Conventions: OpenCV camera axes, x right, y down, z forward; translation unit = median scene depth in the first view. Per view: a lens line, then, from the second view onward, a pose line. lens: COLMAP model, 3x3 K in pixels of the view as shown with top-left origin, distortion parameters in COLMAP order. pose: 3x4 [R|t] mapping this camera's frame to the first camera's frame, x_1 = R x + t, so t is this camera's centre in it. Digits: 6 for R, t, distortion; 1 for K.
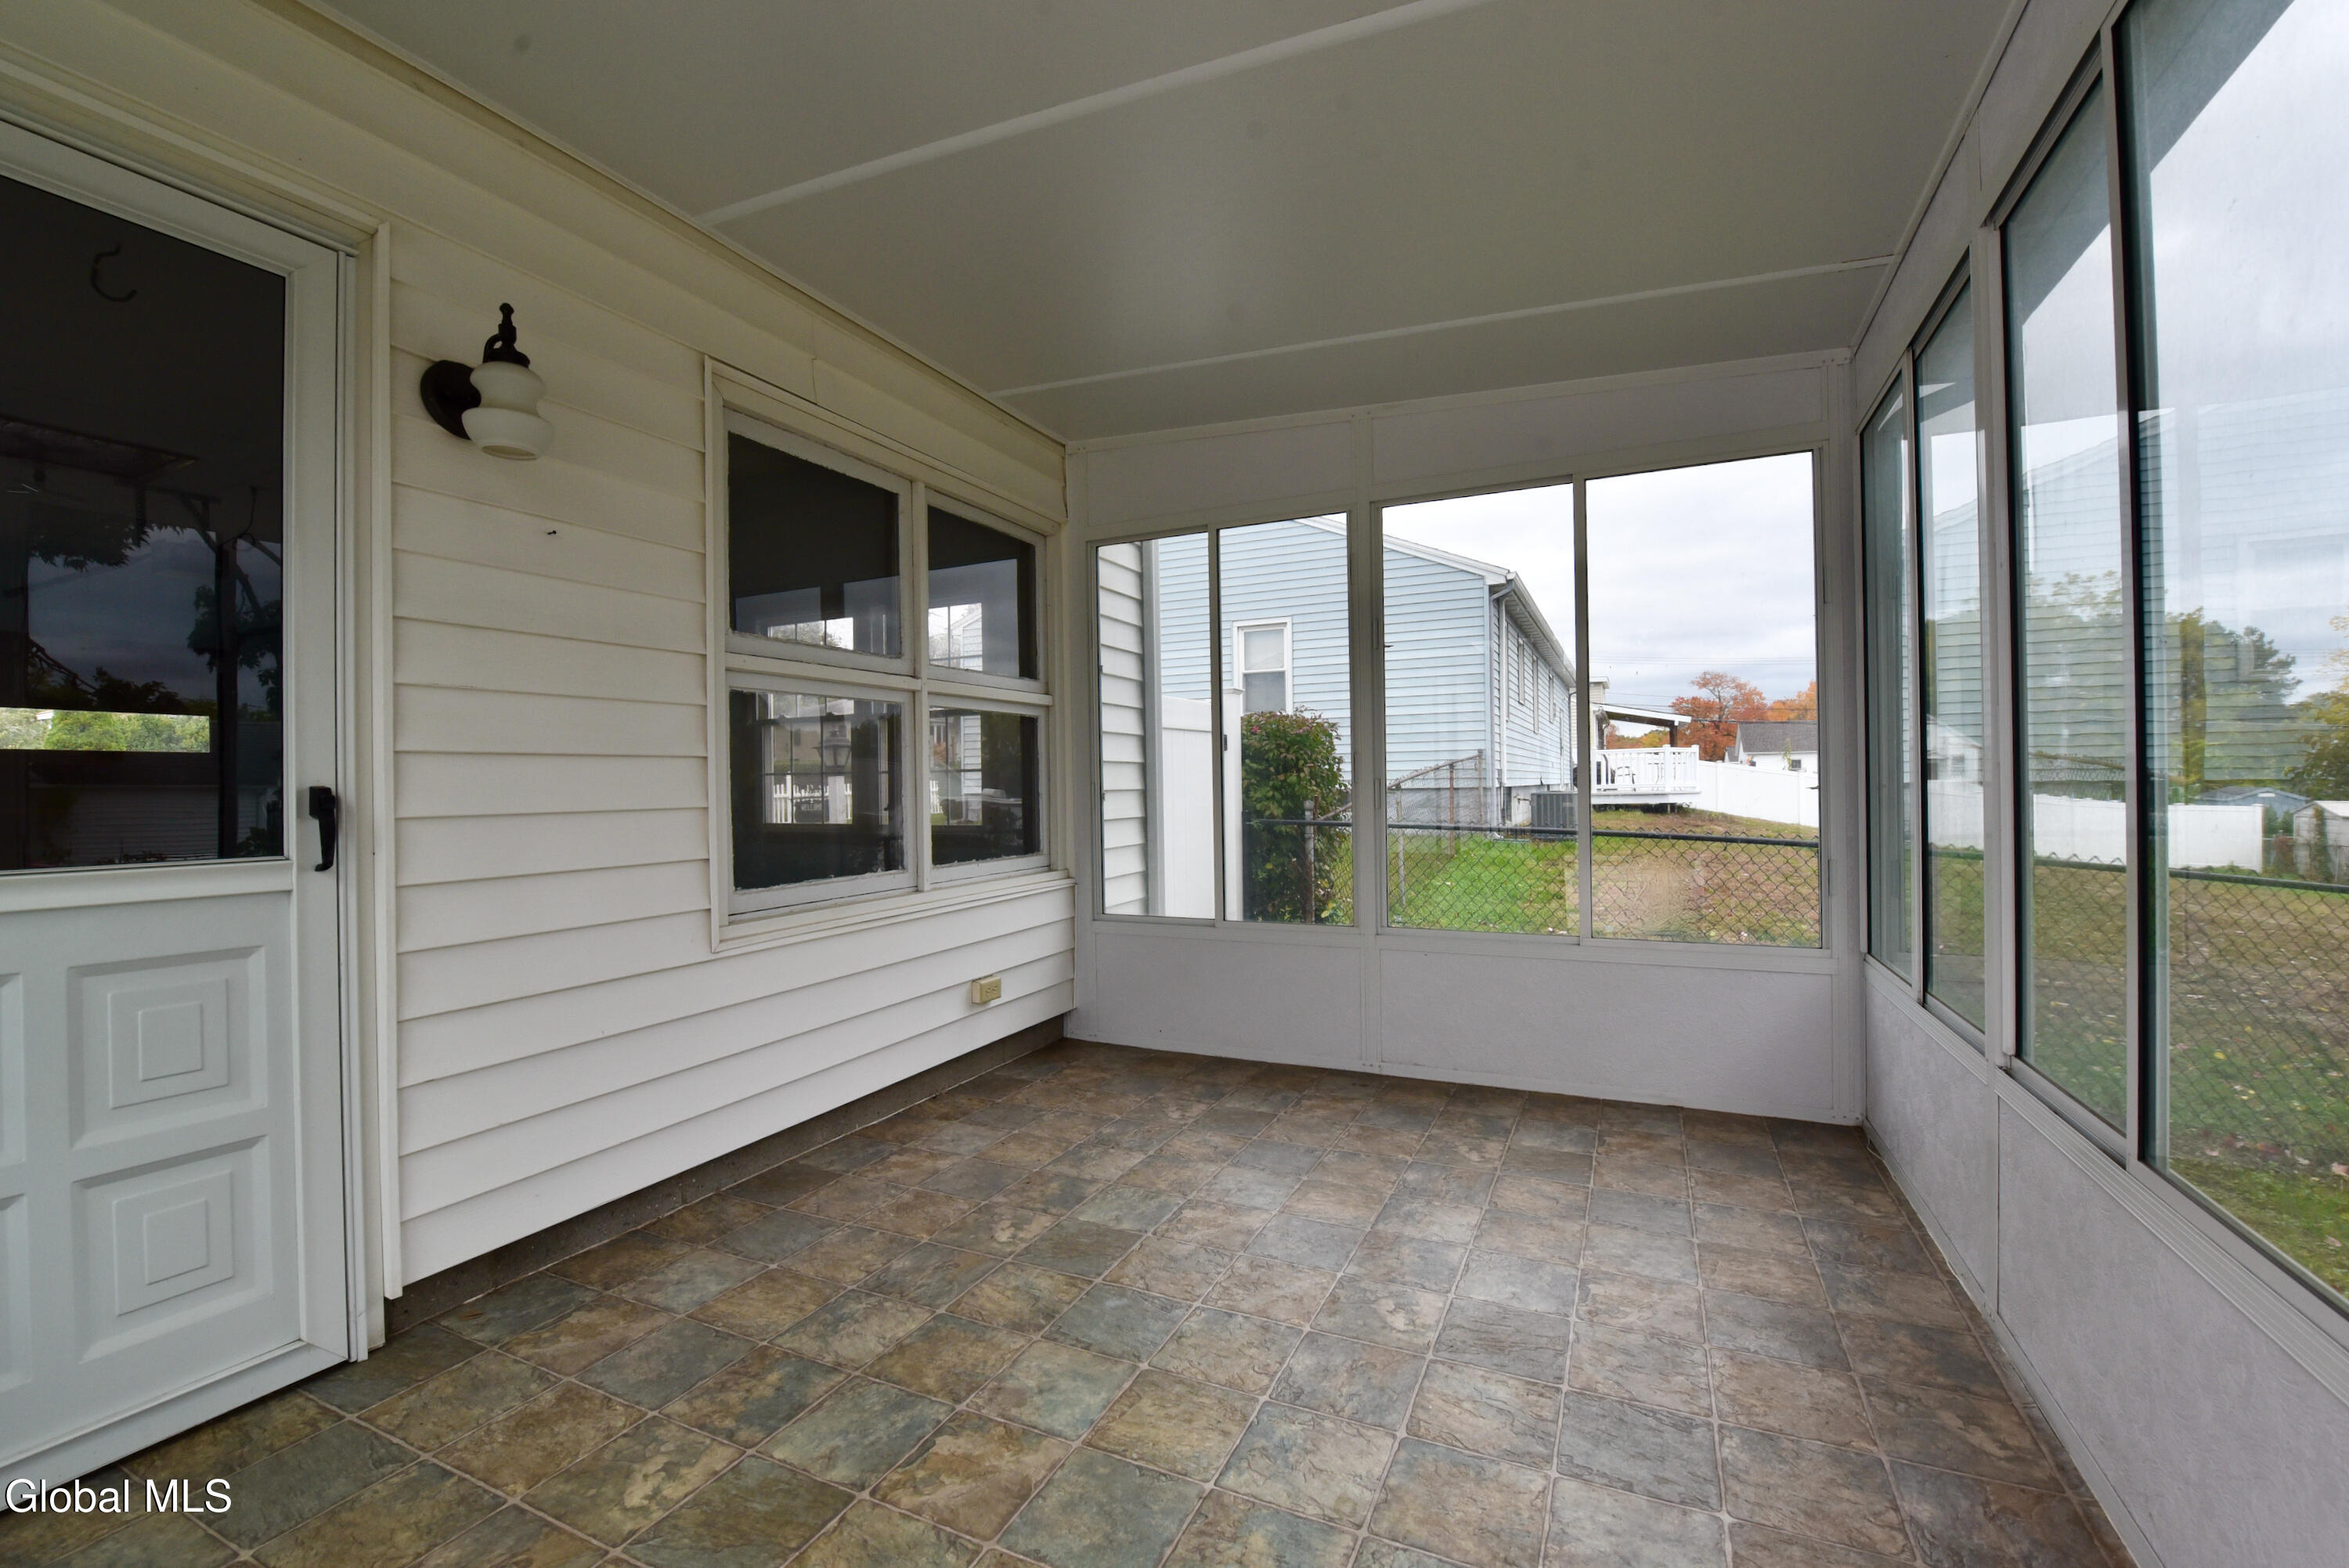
lens RADIAL K [[945.9, 0, 1182.2], [0, 945.9, 782.0], [0, 0, 1]] dist [-0.014546, -0.003444]
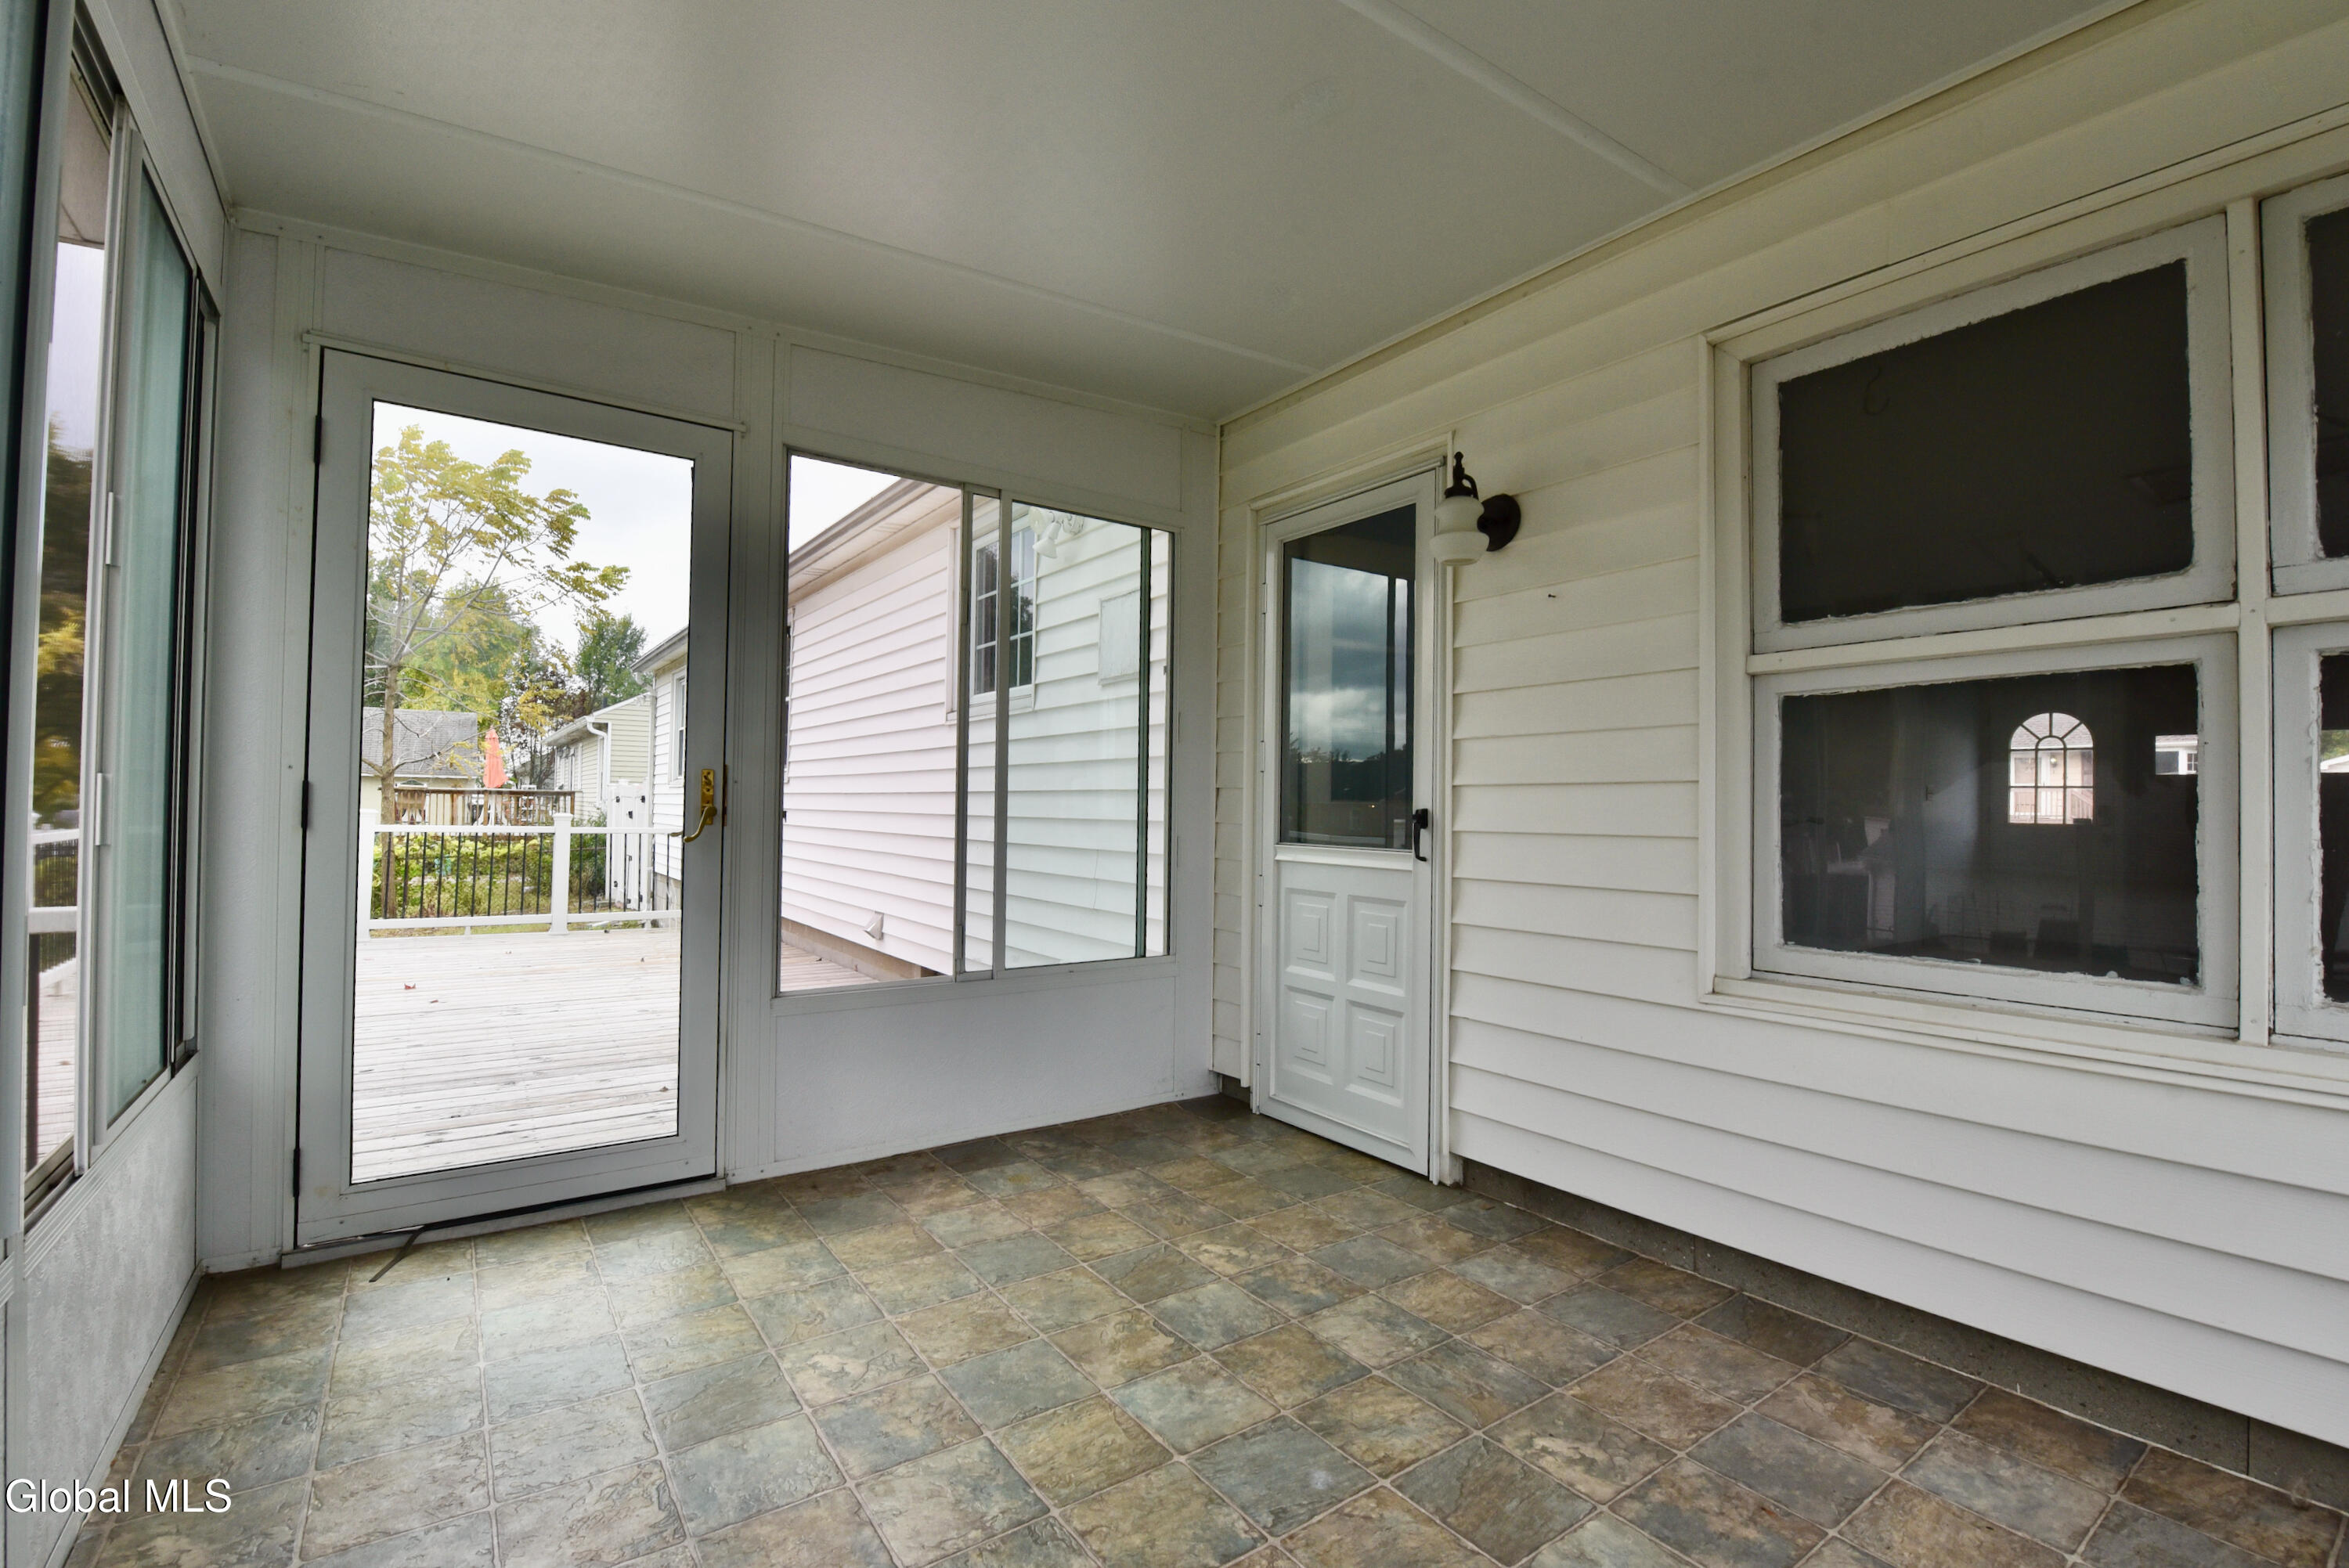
lens RADIAL K [[1014.2, 0, 1179.0], [0, 1014.2, 786.3], [0, 0, 1]] dist [-0.022739, -0.000610]
pose [[-0.471176, -0.014311, -0.881923, 0.744438], [-0.006410, 0.999898, -0.012800, -0.007988], [0.882016, -0.000378, -0.471220, 1.326439]]
